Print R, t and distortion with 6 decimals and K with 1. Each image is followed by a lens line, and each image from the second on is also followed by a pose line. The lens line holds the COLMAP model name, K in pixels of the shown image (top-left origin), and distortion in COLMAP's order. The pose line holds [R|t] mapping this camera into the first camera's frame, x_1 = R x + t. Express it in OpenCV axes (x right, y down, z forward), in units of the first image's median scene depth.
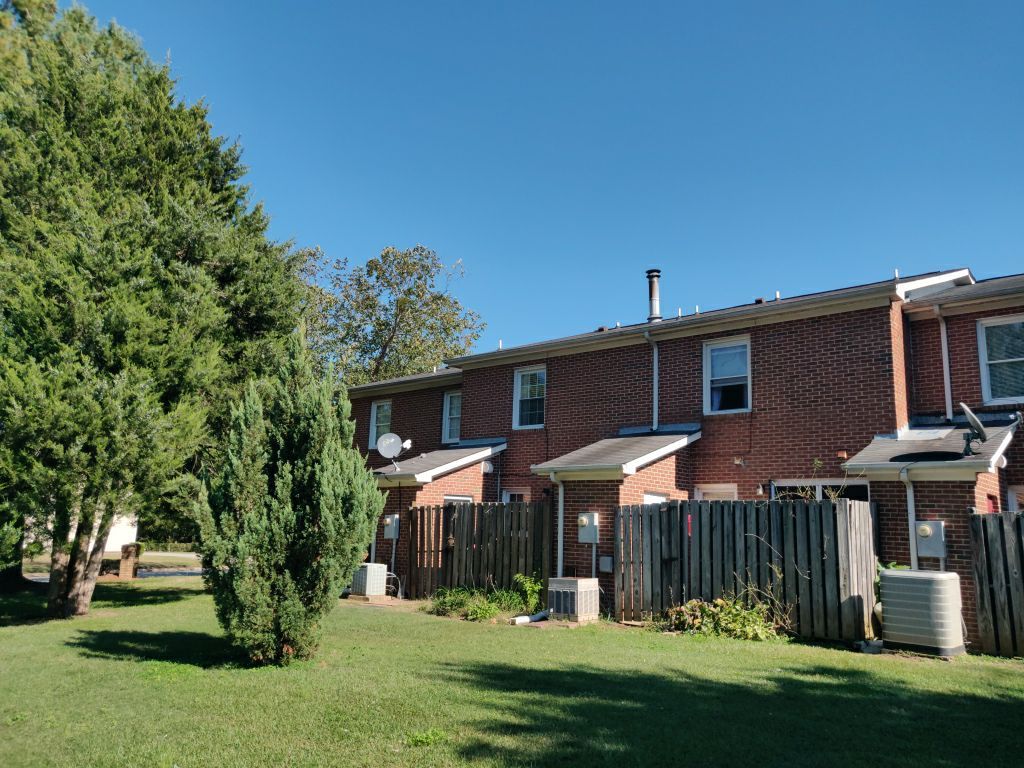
lens RADIAL K [[790.7, 0, 512.0], [0, 790.7, 384.0], [0, 0, 1]] dist [-0.007805, 0.077643]
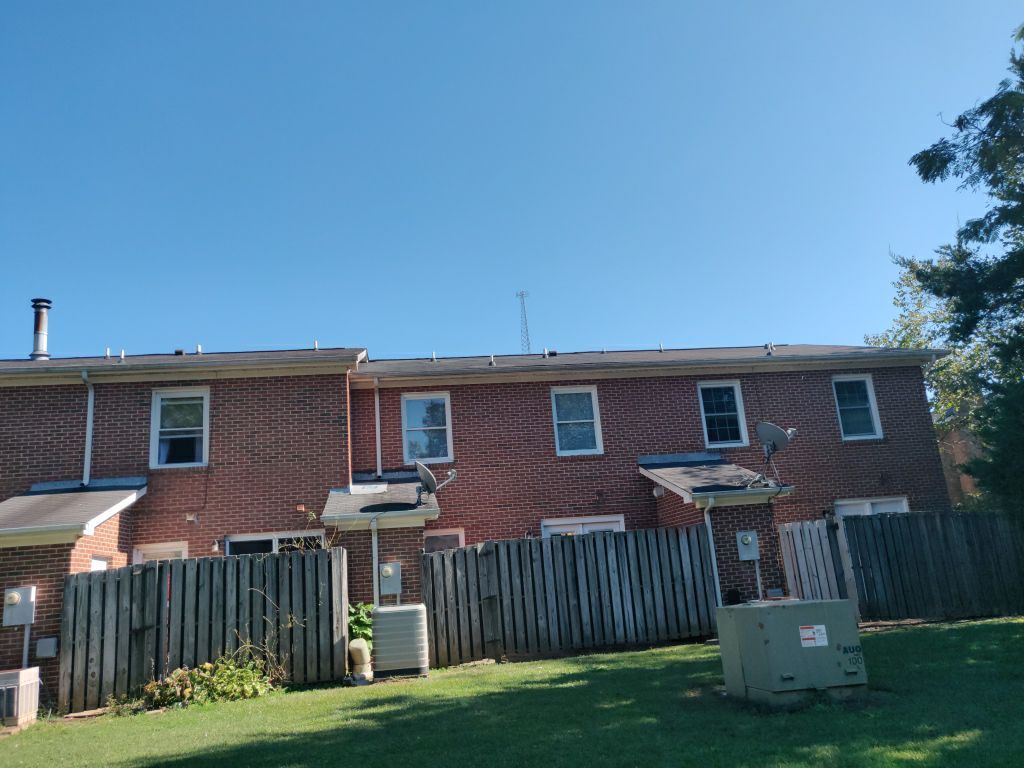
lens RADIAL K [[793.7, 0, 512.4], [0, 793.7, 399.6], [0, 0, 1]] dist [-0.007689, 0.085811]
pose [[0.663625, 0.085952, 0.743111, -0.214830], [-0.044141, 0.996146, -0.075800, 0.013314], [-0.746762, 0.017500, 0.664861, 0.081838]]
